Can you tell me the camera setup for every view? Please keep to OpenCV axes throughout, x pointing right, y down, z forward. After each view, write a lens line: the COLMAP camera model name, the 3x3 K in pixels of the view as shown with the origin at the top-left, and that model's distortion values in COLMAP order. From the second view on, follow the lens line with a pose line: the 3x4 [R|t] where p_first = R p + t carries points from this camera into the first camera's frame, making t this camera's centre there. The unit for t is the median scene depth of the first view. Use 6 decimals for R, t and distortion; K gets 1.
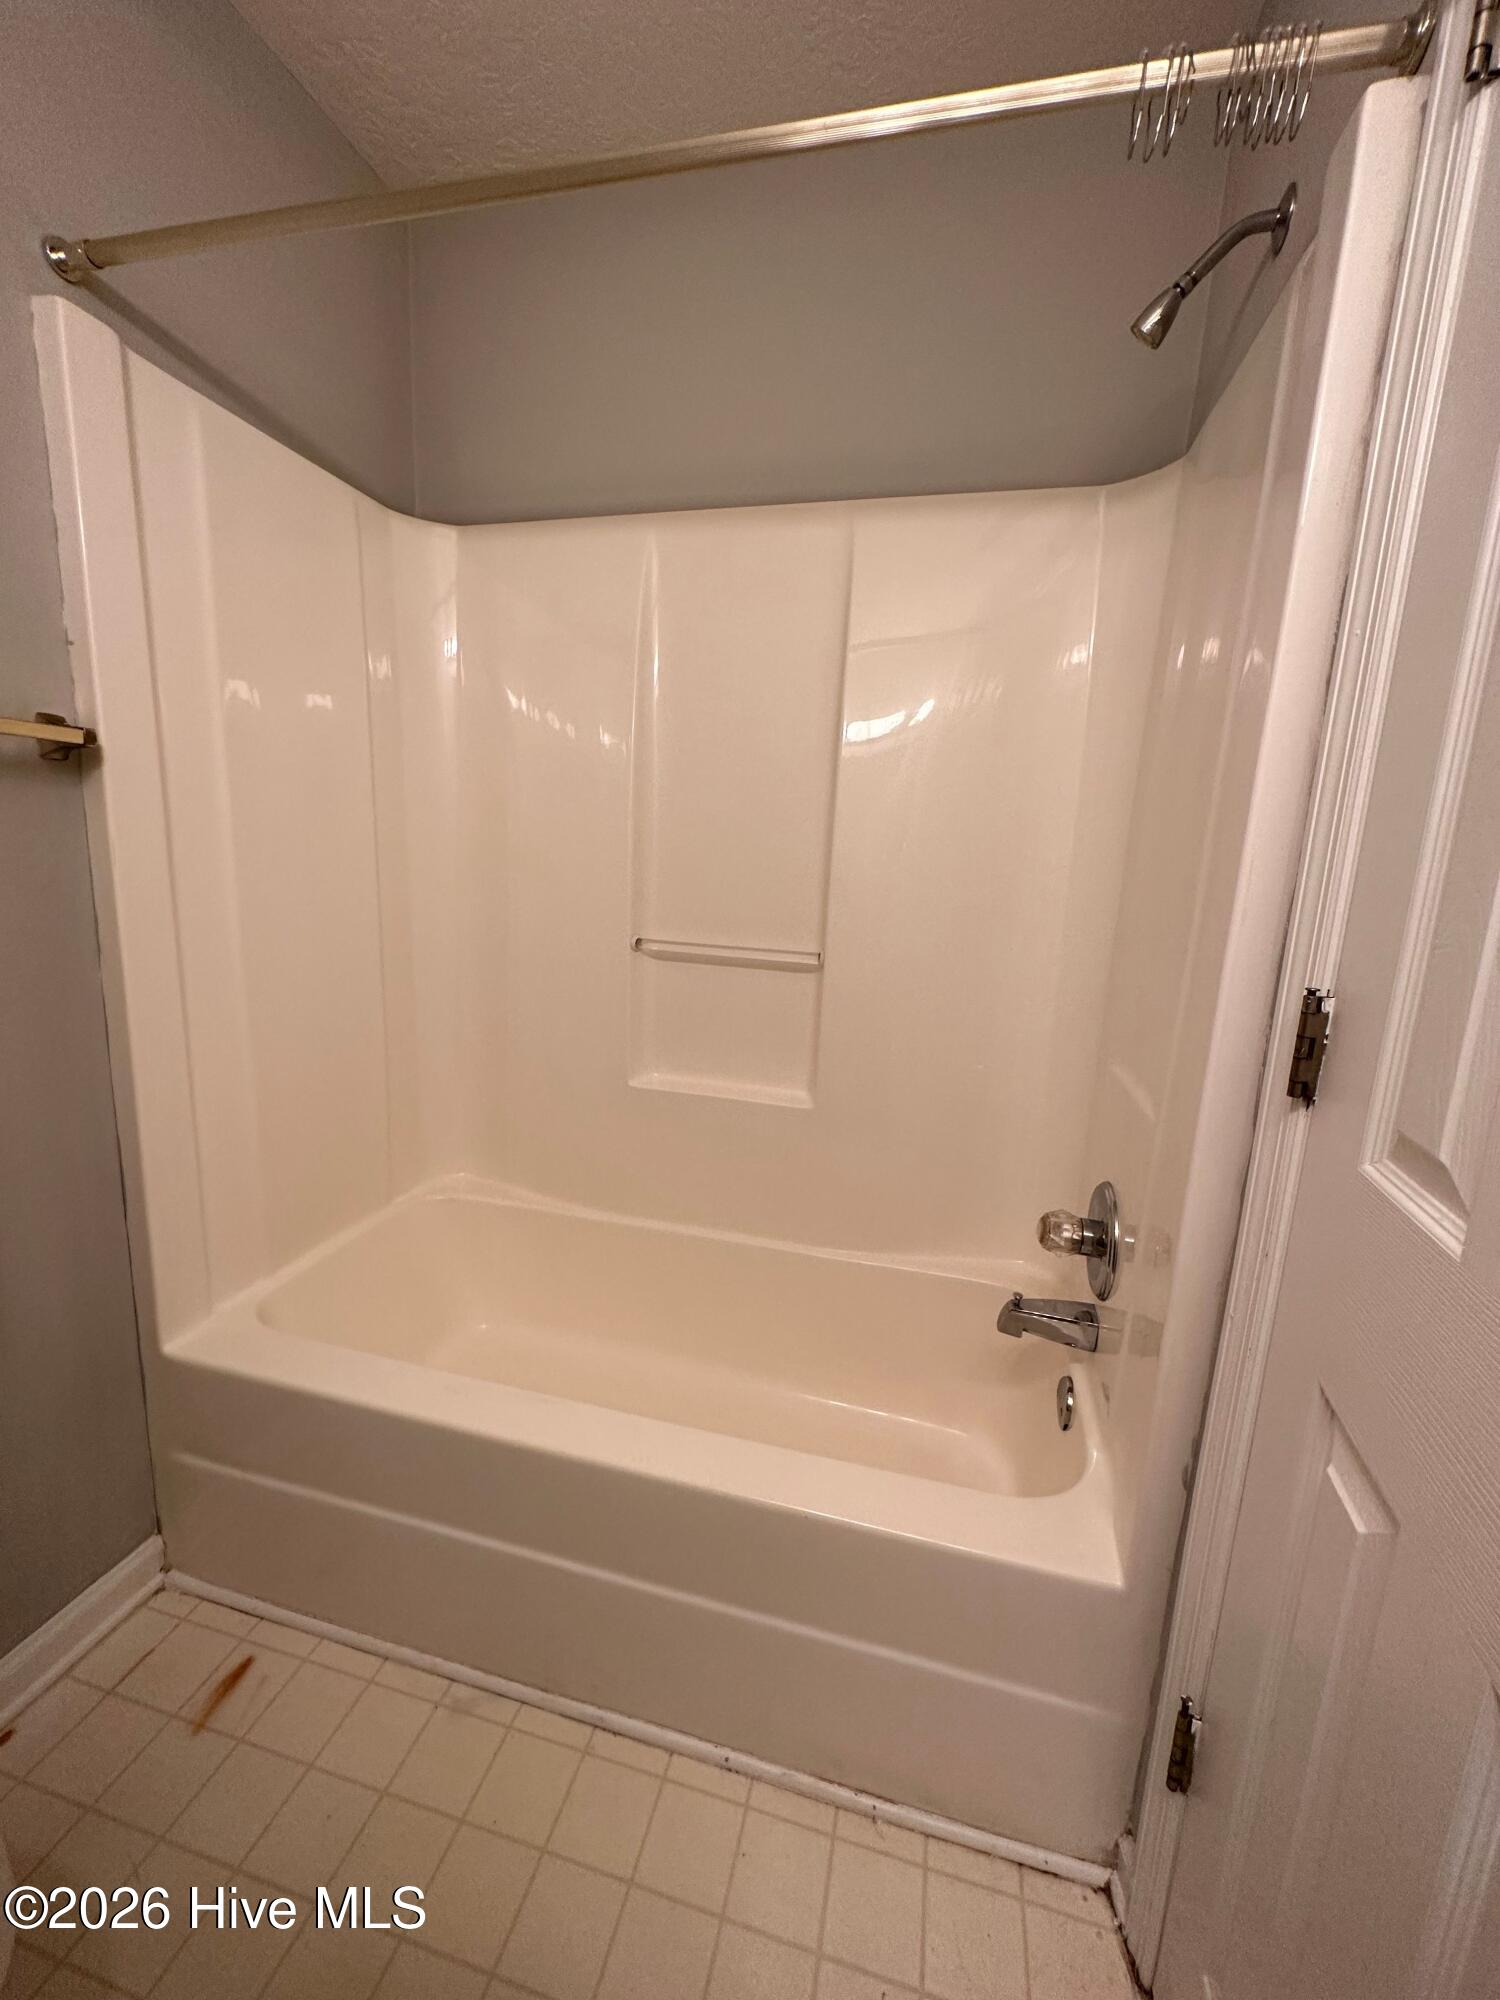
lens RADIAL K [[797.4, 0, 754.1], [0, 797.4, 1004.1], [0, 0, 1]] dist [0.000523, -0.000003]
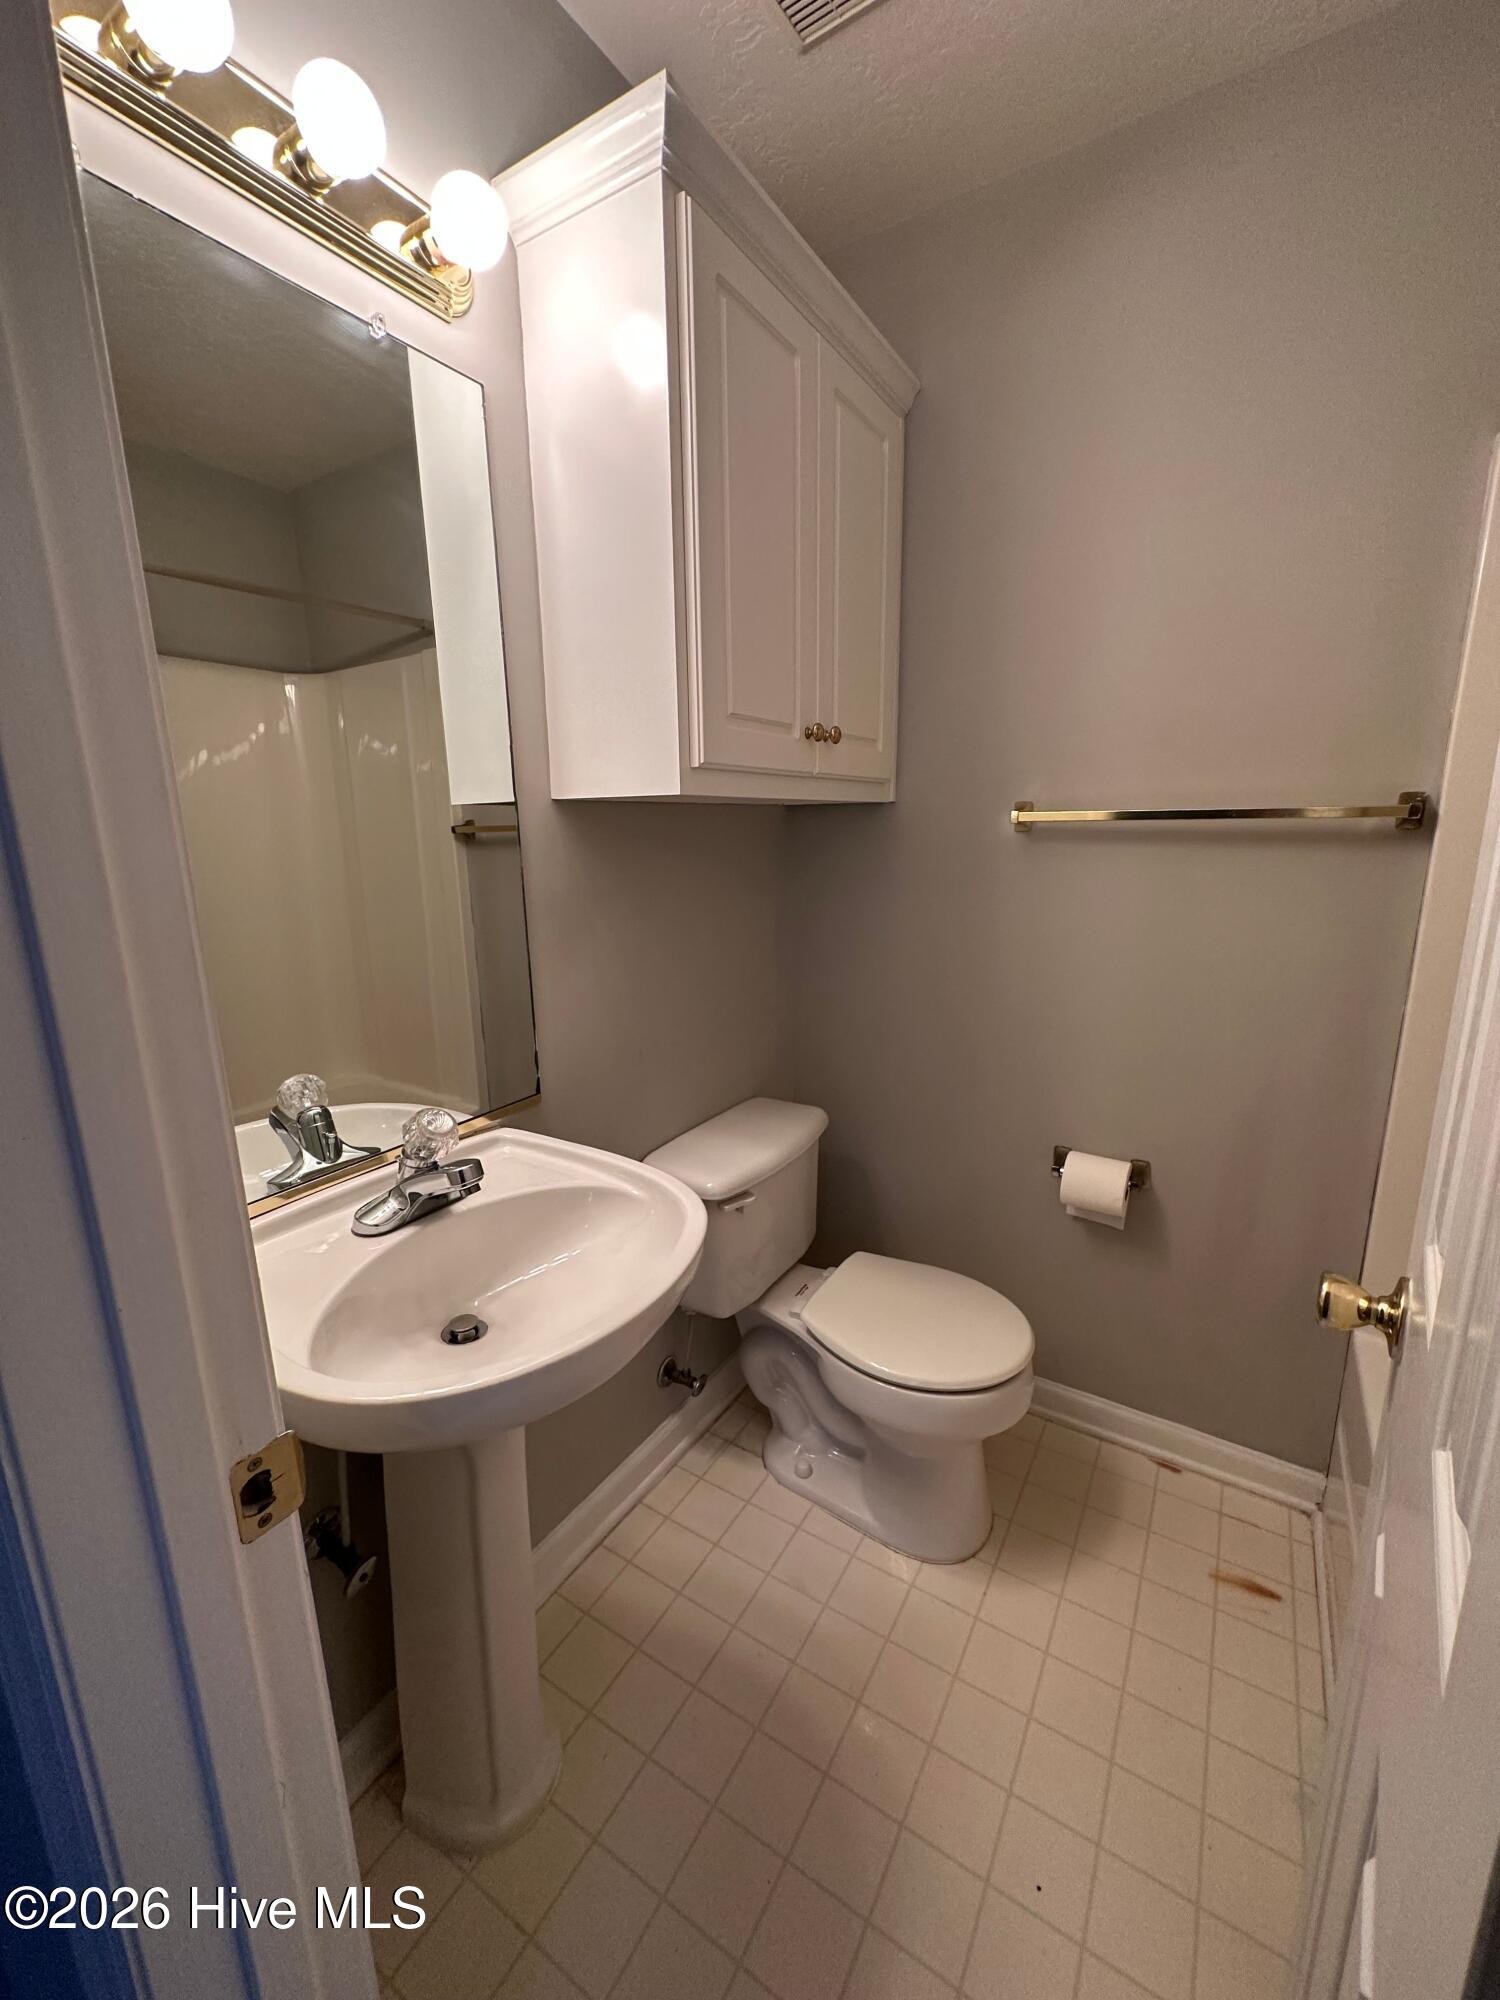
lens RADIAL K [[797.4, 0, 750.9], [0, 797.4, 998.3], [0, 0, 1]] dist [0.000523, -0.000003]
pose [[-0.304344, 0.162690, -0.938566, 0.552962], [-0.170837, 0.960009, 0.221804, -0.144761], [0.937118, 0.227847, -0.264380, 0.386515]]
